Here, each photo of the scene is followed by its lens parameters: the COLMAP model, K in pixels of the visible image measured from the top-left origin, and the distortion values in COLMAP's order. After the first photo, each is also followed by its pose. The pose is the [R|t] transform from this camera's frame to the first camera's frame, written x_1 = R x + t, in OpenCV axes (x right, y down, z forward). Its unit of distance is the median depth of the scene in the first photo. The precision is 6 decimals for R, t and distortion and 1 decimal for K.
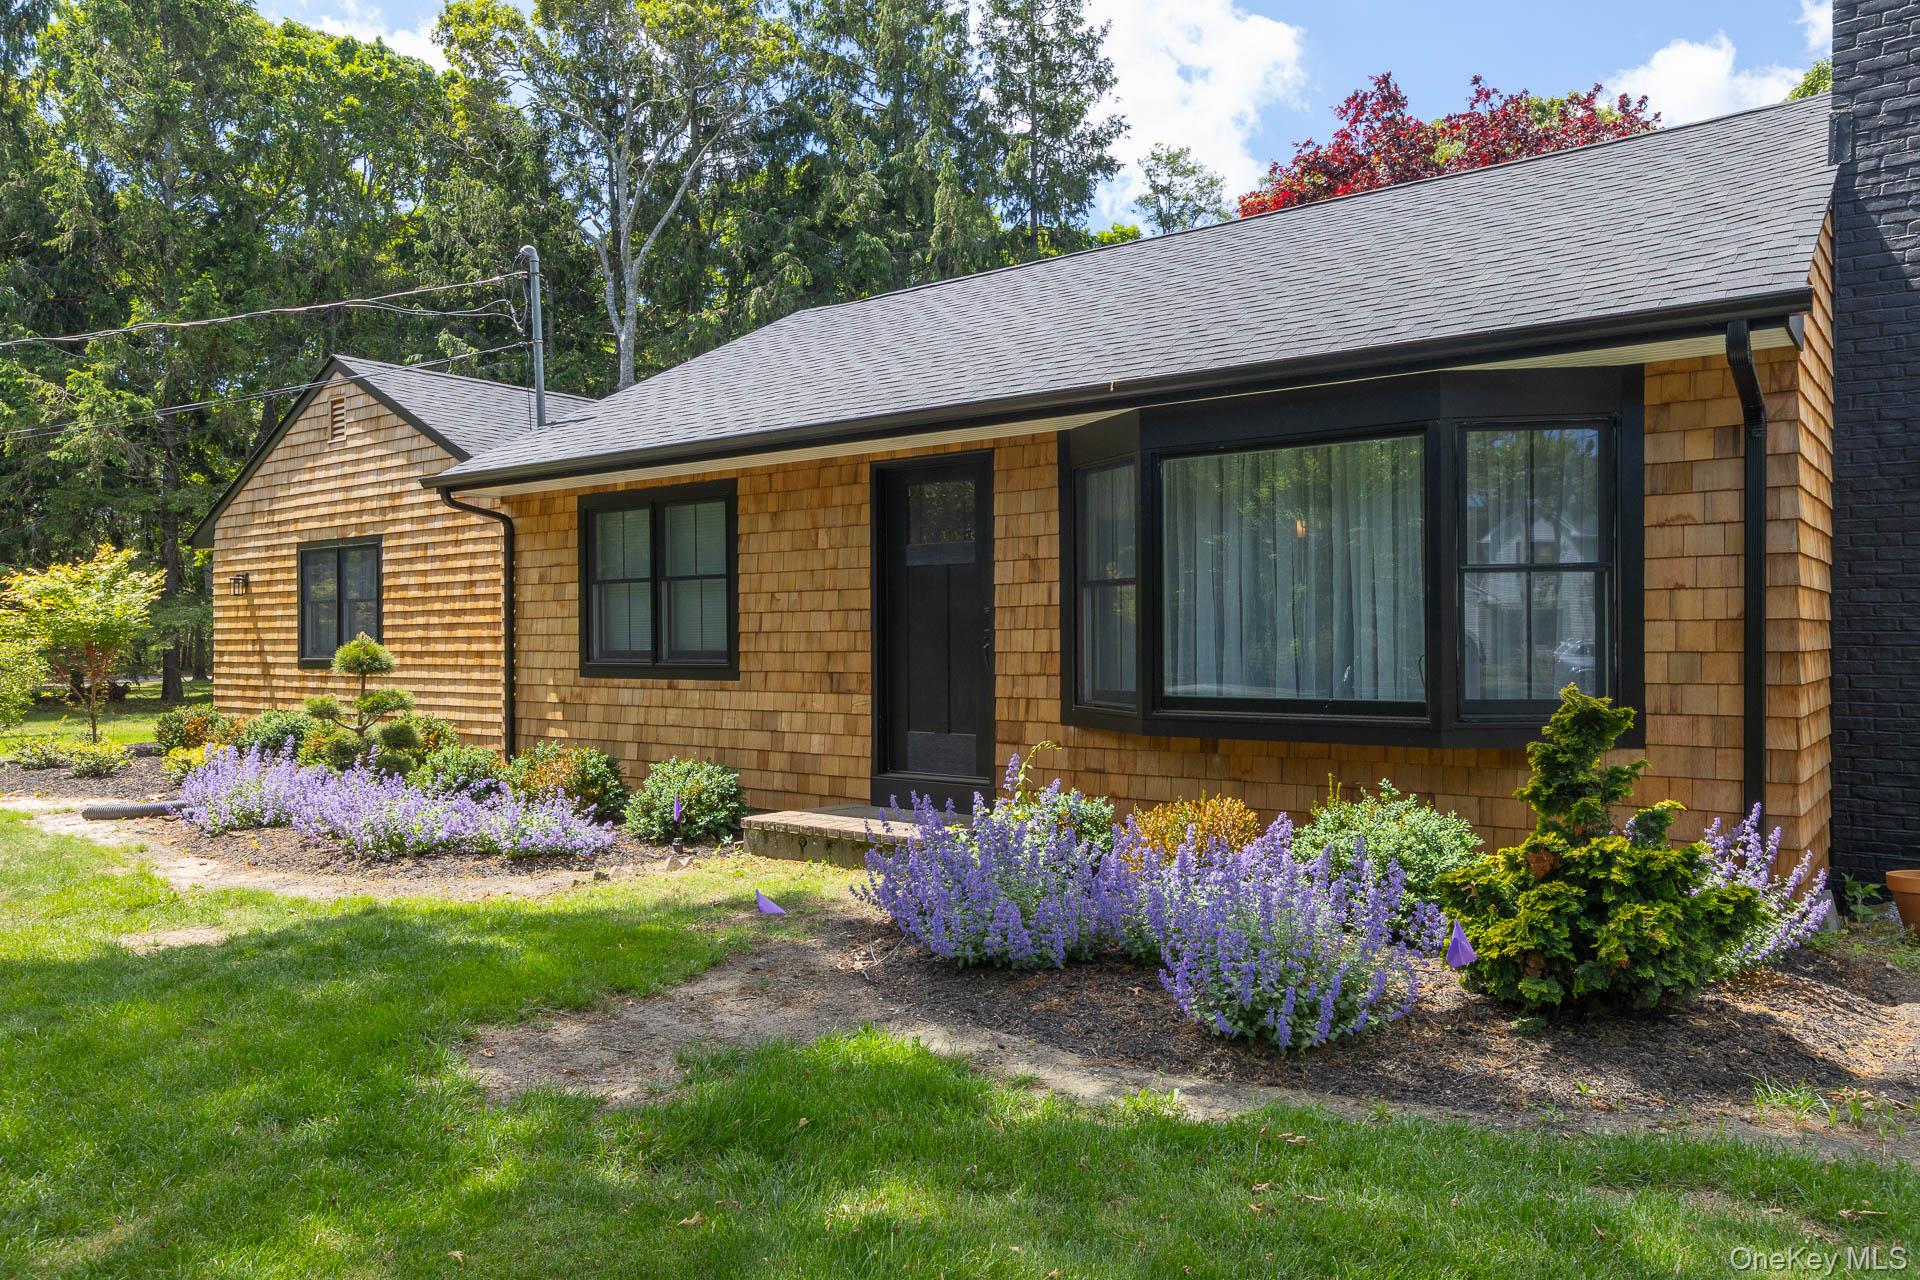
lens RADIAL K [[1345.0, 0, 956.4], [0, 1345.0, 642.8], [0, 0, 1]] dist [-0.000032, -0.000132]
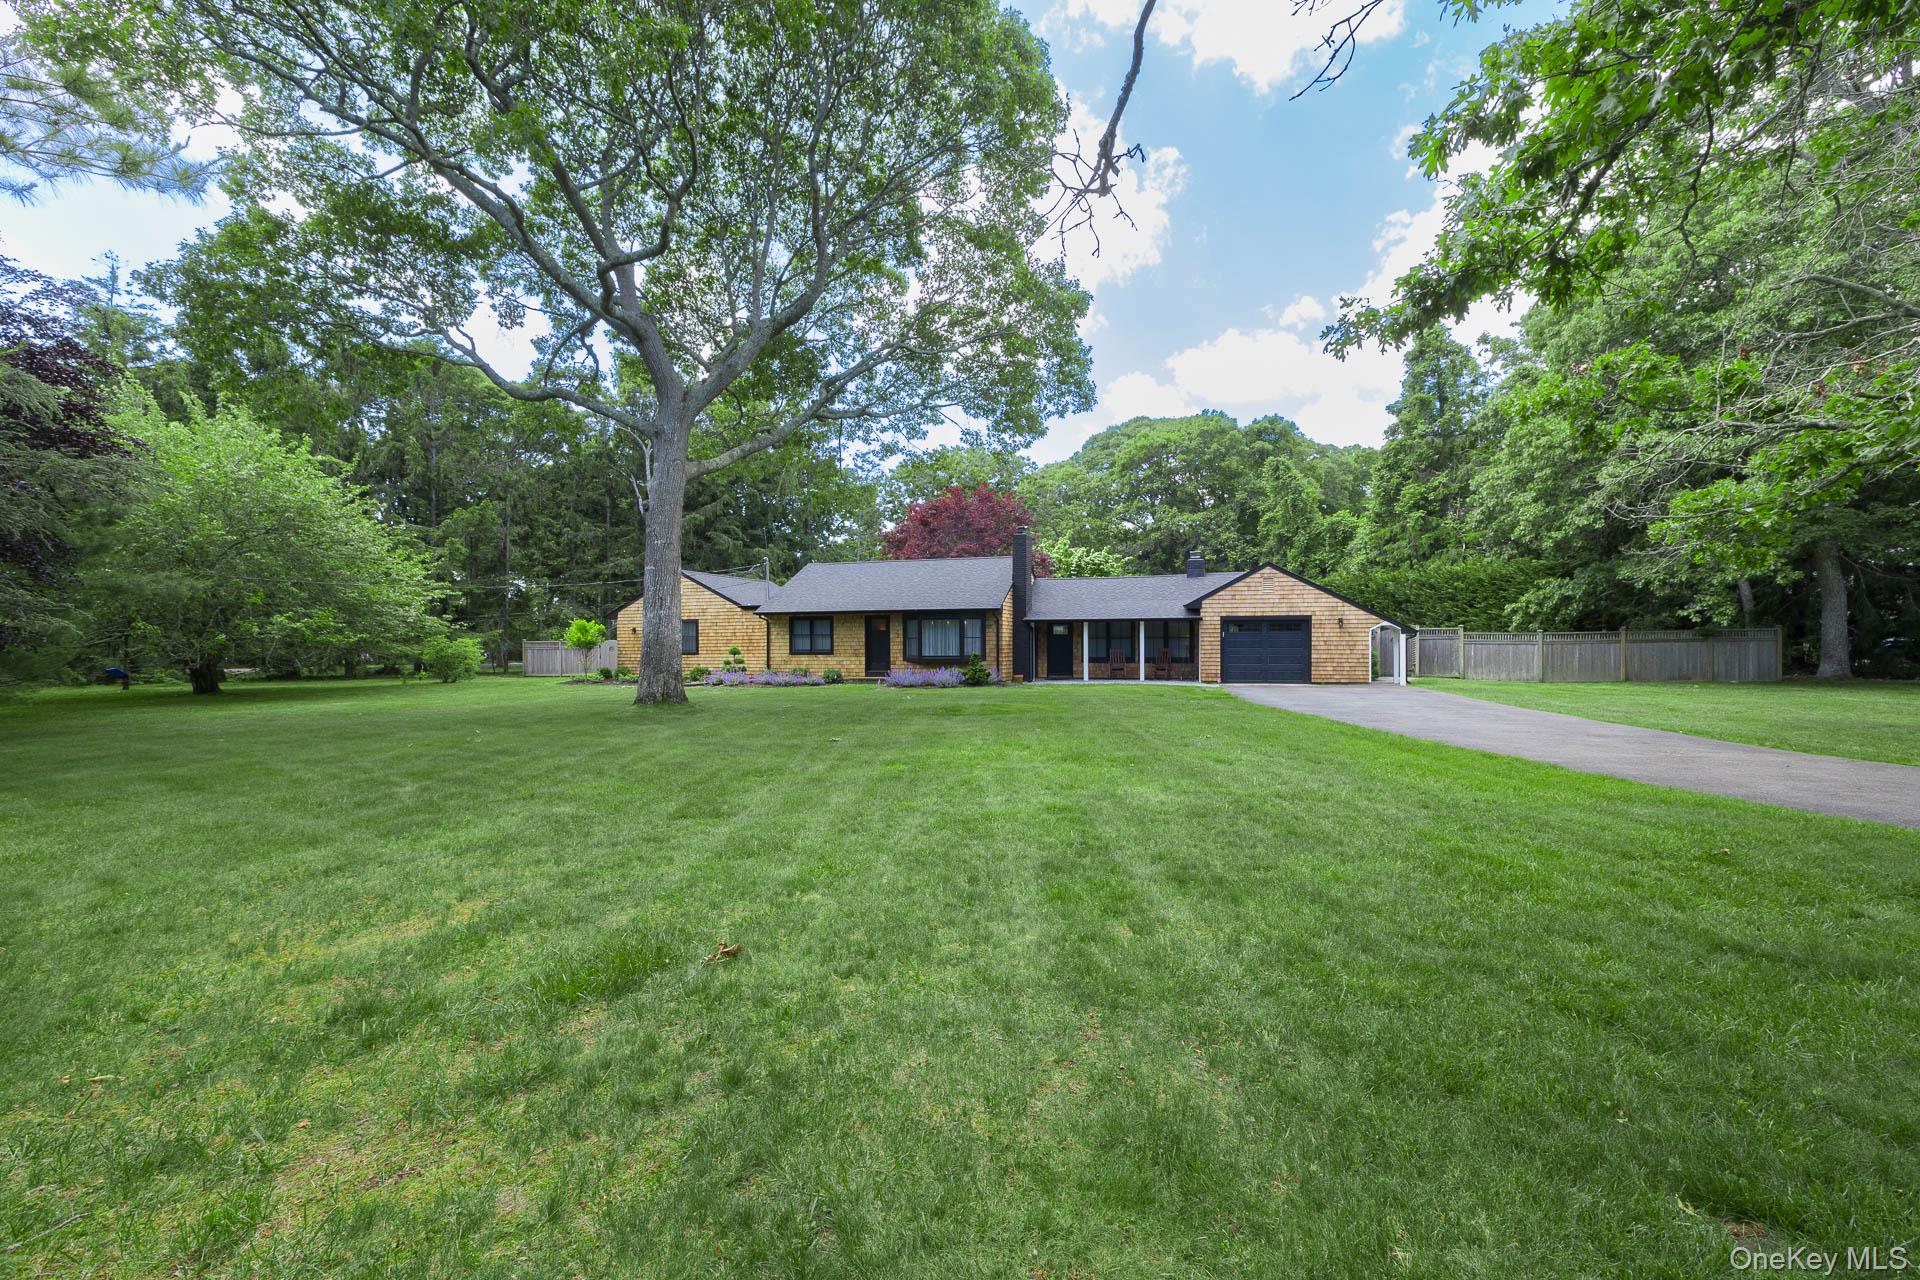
lens RADIAL K [[873.6, 0, 964.2], [0, 873.6, 644.9], [0, 0, 1]] dist [0.005682, 0.000020]
pose [[0.940524, -0.001127, 0.339726, -0.886873], [0.002540, 0.999990, -0.003714, 0.003310], [-0.339718, 0.004355, 0.940517, -2.481710]]
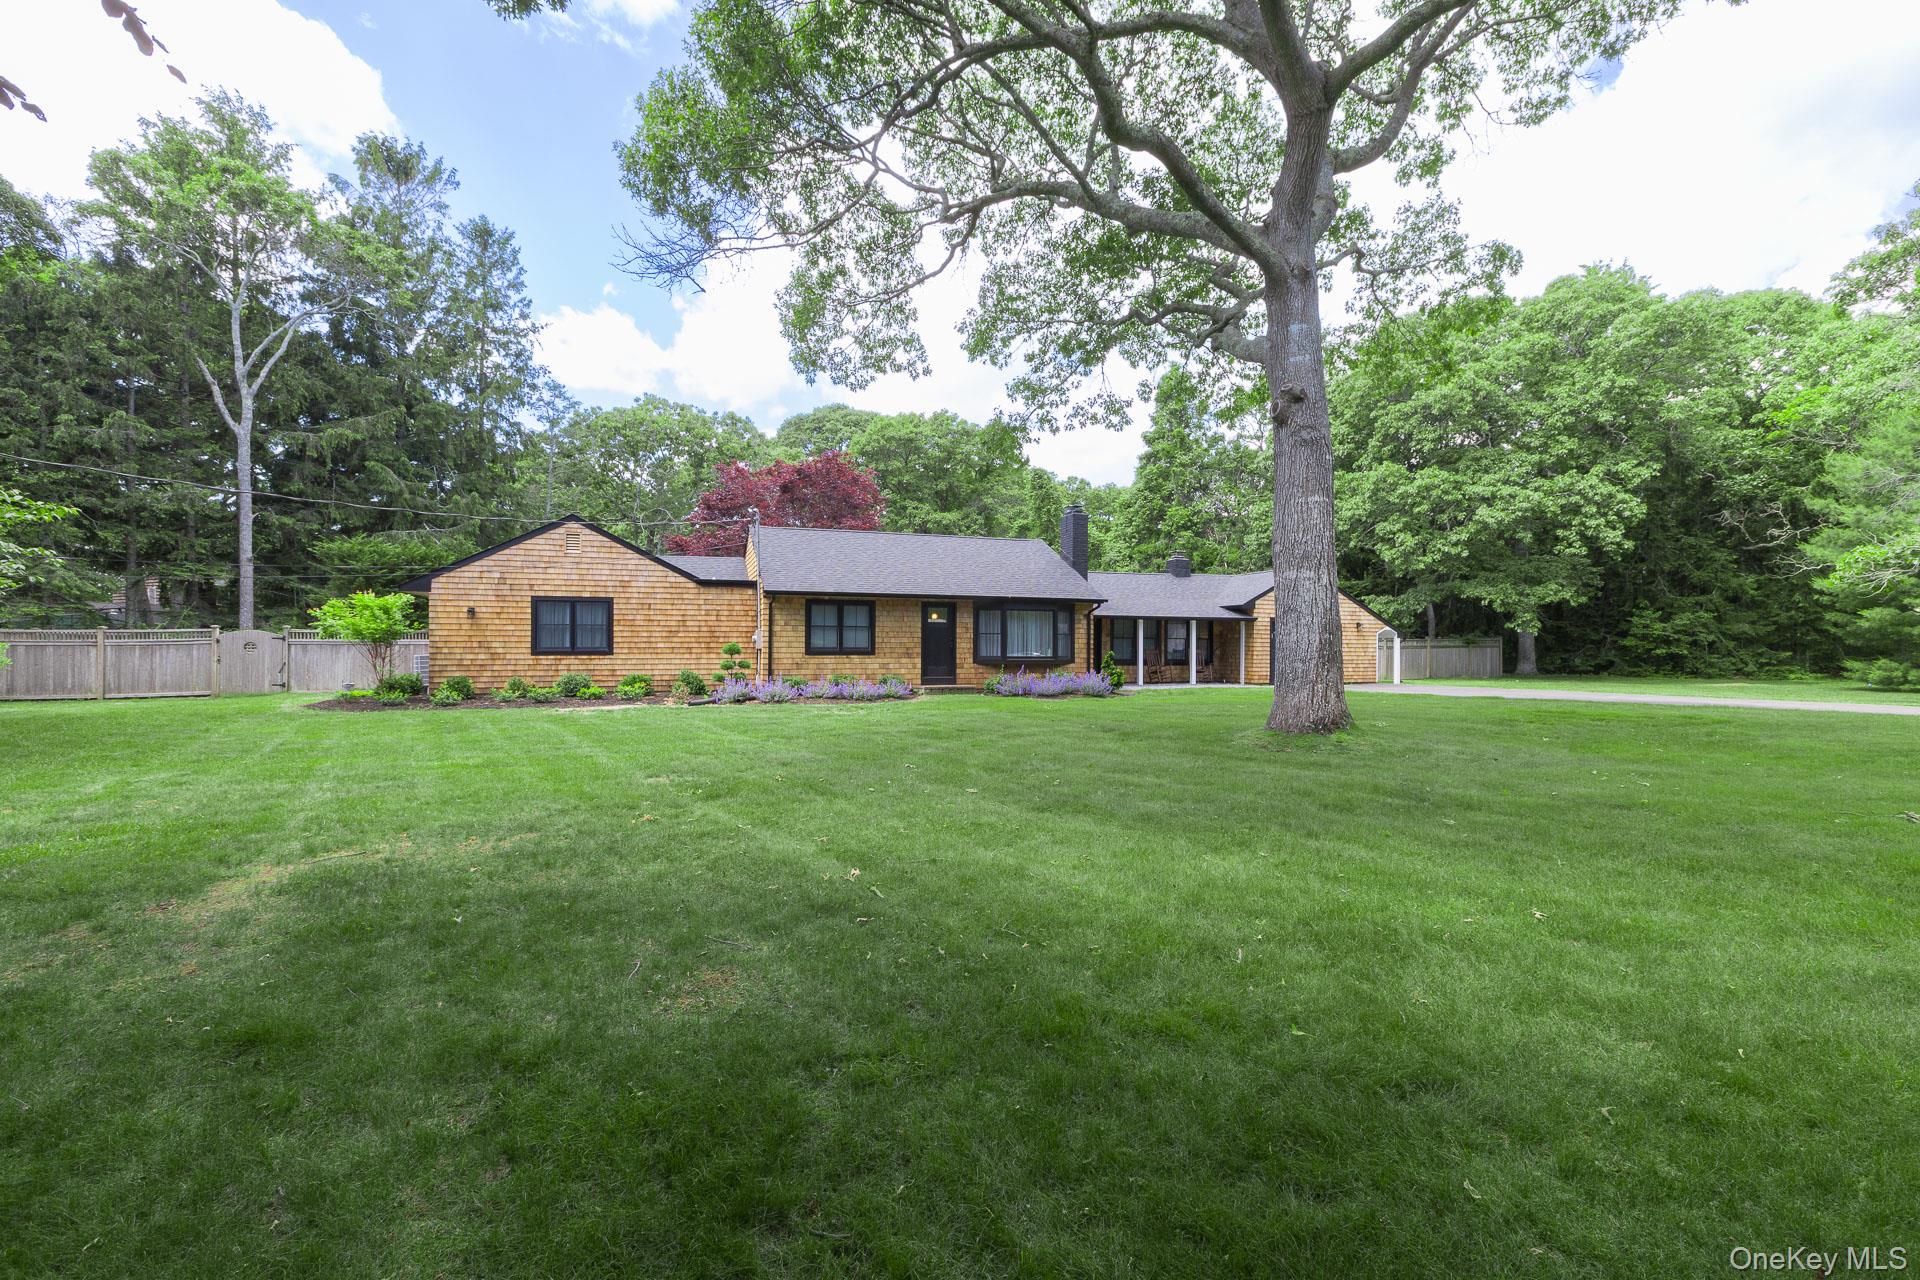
lens RADIAL K [[838.7, 0, 960.7], [0, 838.7, 653.6], [0, 0, 1]] dist [0.000160, 0.000149]
pose [[0.550030, 0.000658, 0.835145, -2.091292], [-0.006063, 0.999976, 0.003206, 0.015039], [-0.835123, -0.006827, 0.550021, -0.494339]]
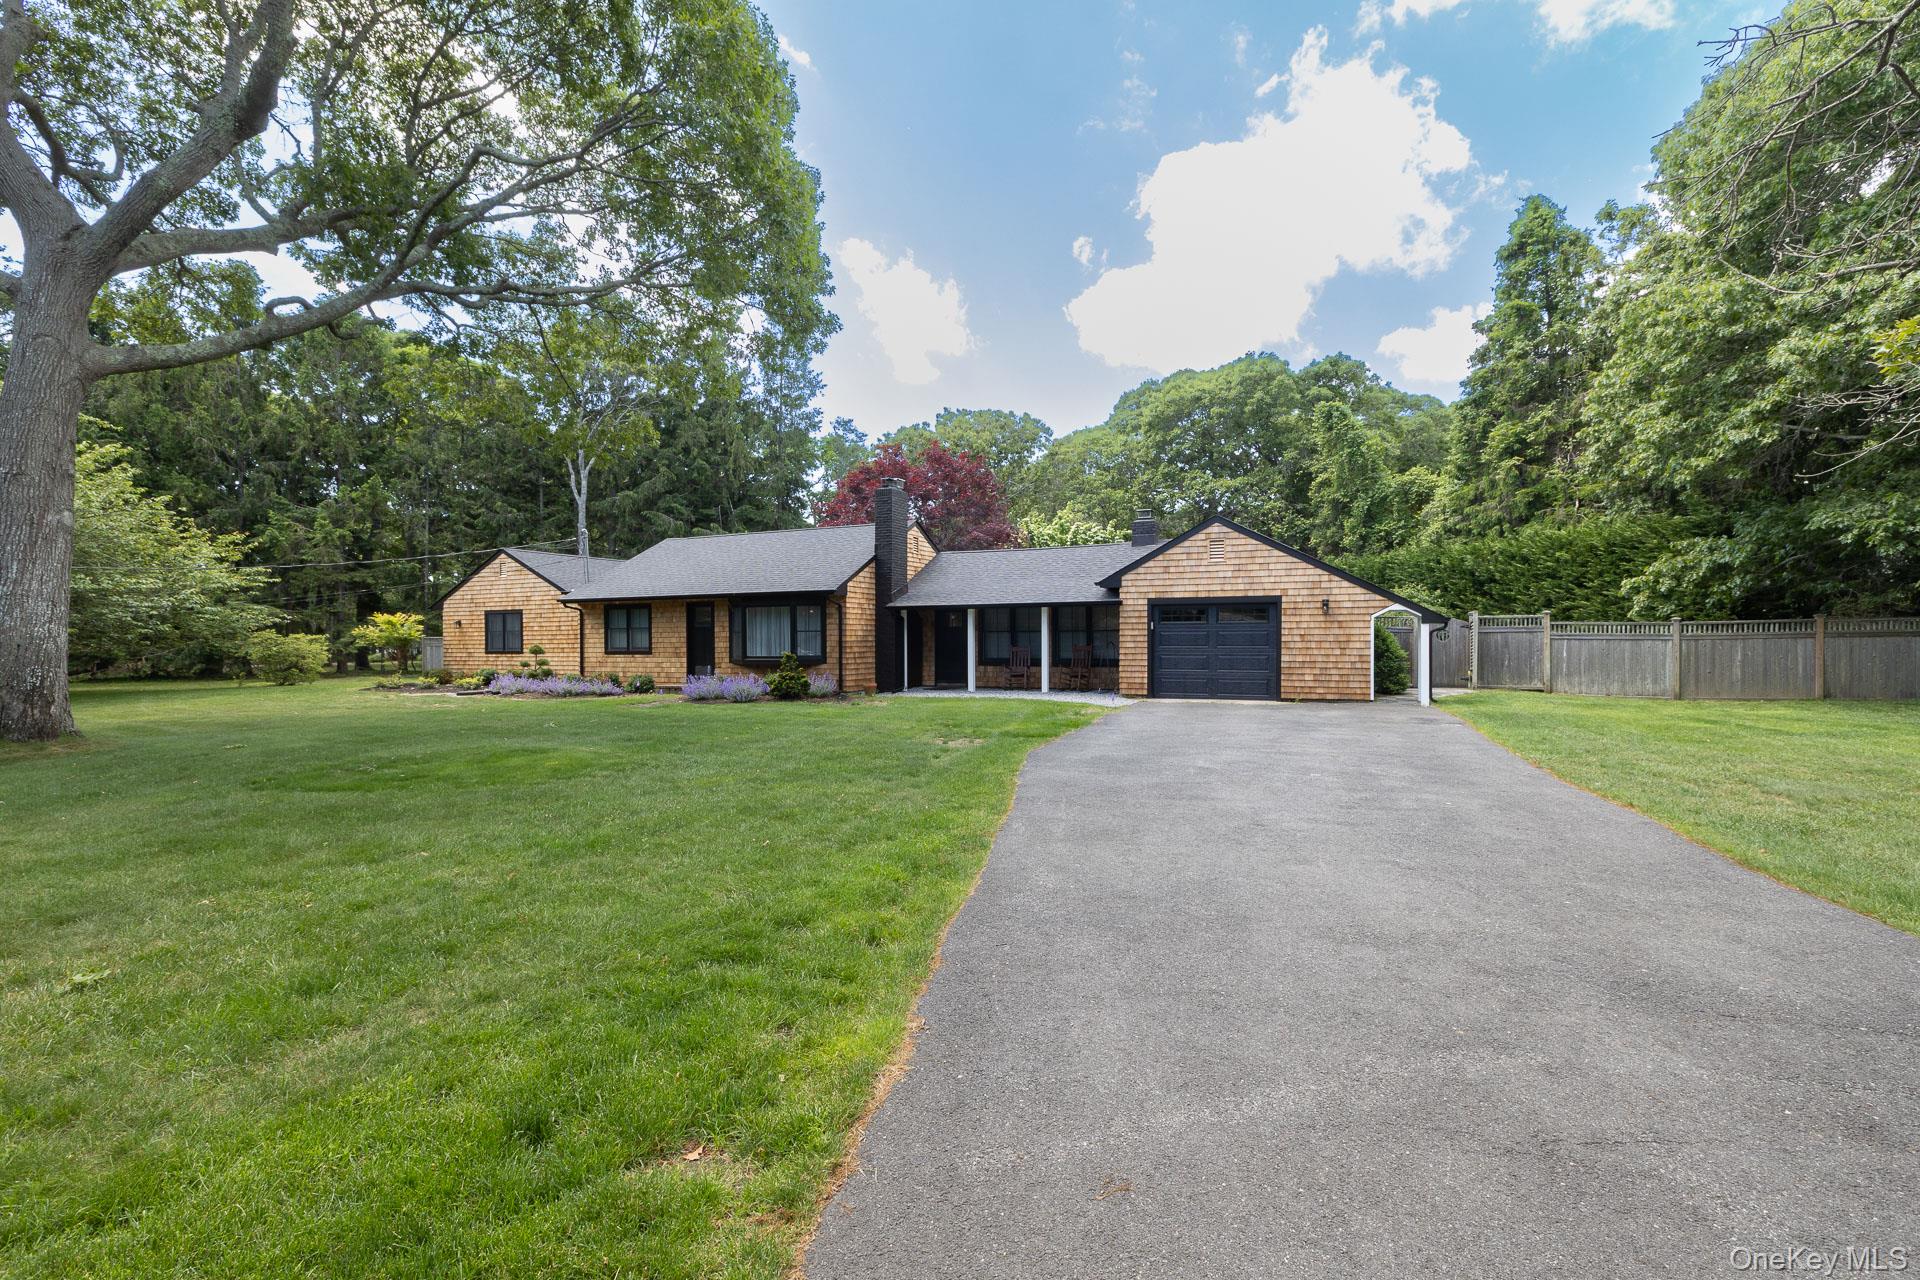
lens RADIAL K [[873.6, 0, 964.2], [0, 873.6, 644.9], [0, 0, 1]] dist [0.005682, 0.000020]
pose [[0.977748, -0.002828, 0.209764, 0.205652], [0.002810, 0.999996, 0.000387, 0.000902], [-0.209765, 0.000211, 0.977752, -1.791266]]
